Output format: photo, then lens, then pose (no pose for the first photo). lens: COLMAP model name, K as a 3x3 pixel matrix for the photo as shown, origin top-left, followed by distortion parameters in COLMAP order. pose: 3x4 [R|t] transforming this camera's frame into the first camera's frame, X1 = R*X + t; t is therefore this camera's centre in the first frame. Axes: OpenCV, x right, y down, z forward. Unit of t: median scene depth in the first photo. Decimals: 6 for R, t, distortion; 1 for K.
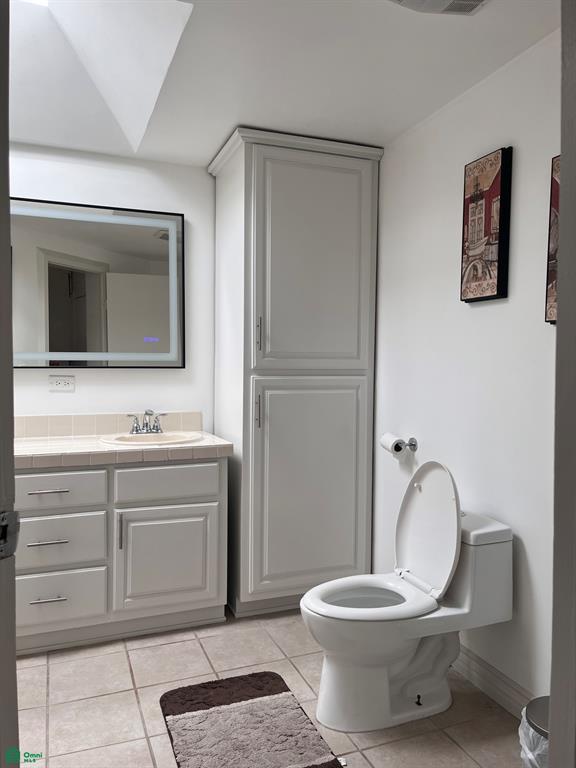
lens RADIAL K [[583.1, 0, 284.7], [0, 583.1, 389.1], [0, 0, 1]] dist [0.073879, -0.123502]
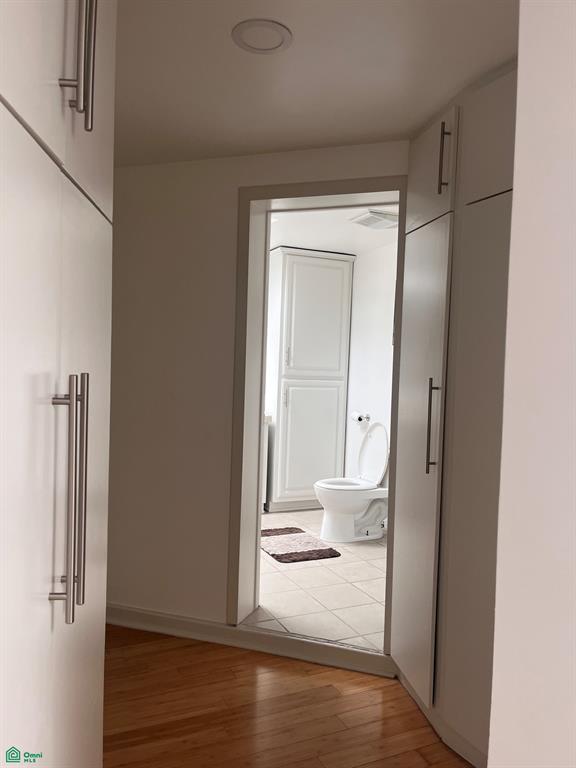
lens RADIAL K [[583.1, 0, 284.7], [0, 583.1, 389.1], [0, 0, 1]] dist [0.073879, -0.123502]
pose [[0.996922, 0.025879, 0.074009, -0.185434], [-0.026194, 0.999652, 0.003279, 0.002833], [-0.073898, -0.005207, 0.997252, -0.835895]]
